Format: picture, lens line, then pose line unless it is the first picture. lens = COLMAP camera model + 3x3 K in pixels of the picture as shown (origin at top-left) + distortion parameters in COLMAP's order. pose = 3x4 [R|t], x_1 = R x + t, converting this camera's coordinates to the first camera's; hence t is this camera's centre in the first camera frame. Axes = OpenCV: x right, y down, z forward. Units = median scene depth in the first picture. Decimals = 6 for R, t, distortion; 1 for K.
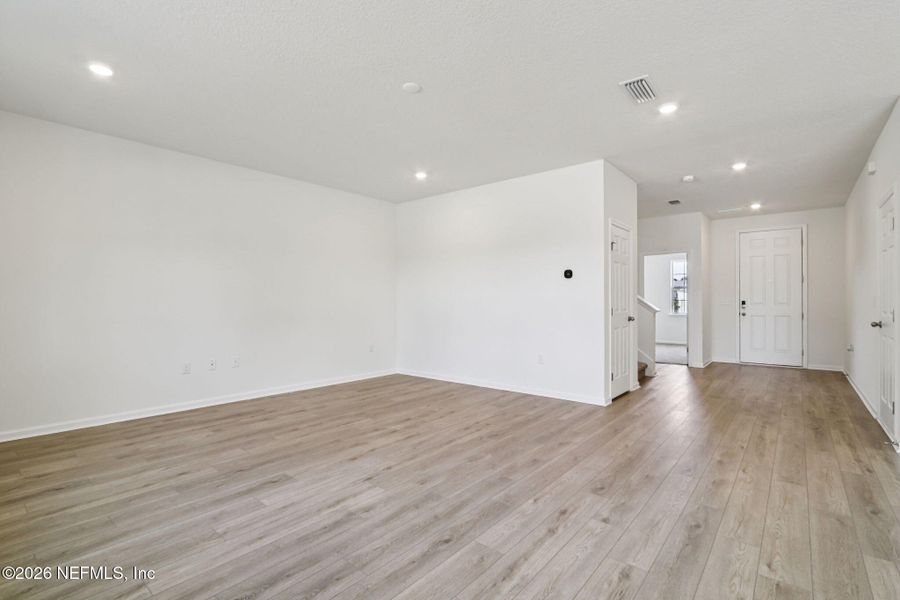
lens RADIAL K [[416.5, 0, 445.2], [0, 416.5, 297.4], [0, 0, 1]] dist [-0.022103, 0.001502]
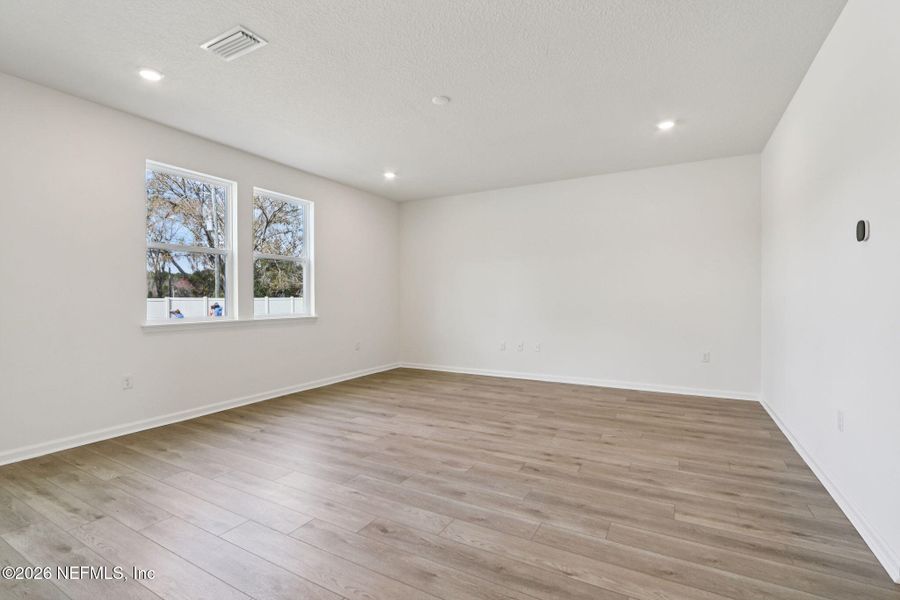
lens RADIAL K [[416.5, 0, 445.2], [0, 416.5, 297.4], [0, 0, 1]] dist [-0.022103, 0.001502]
pose [[0.187267, 0.000366, -0.982309, 0.890122], [0.013301, 0.999907, 0.002908, 0.005627], [0.982219, -0.013610, 0.187245, 0.726276]]
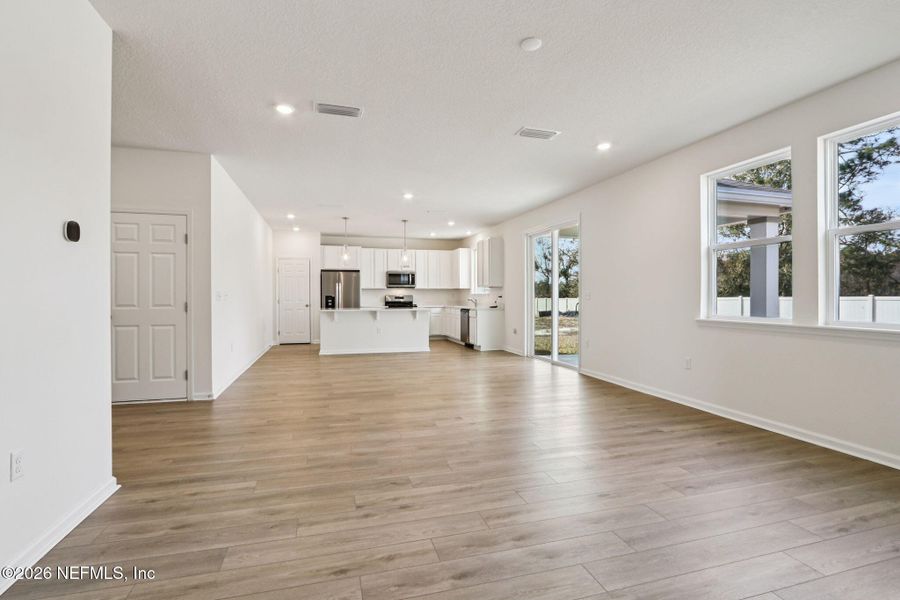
lens RADIAL K [[416.5, 0, 445.2], [0, 416.5, 297.4], [0, 0, 1]] dist [-0.022103, 0.001502]
pose [[-0.829907, -0.001106, 0.557901, -0.366652], [-0.006405, 0.999951, -0.007545, 0.017645], [-0.557865, -0.009835, -0.829873, 1.621424]]
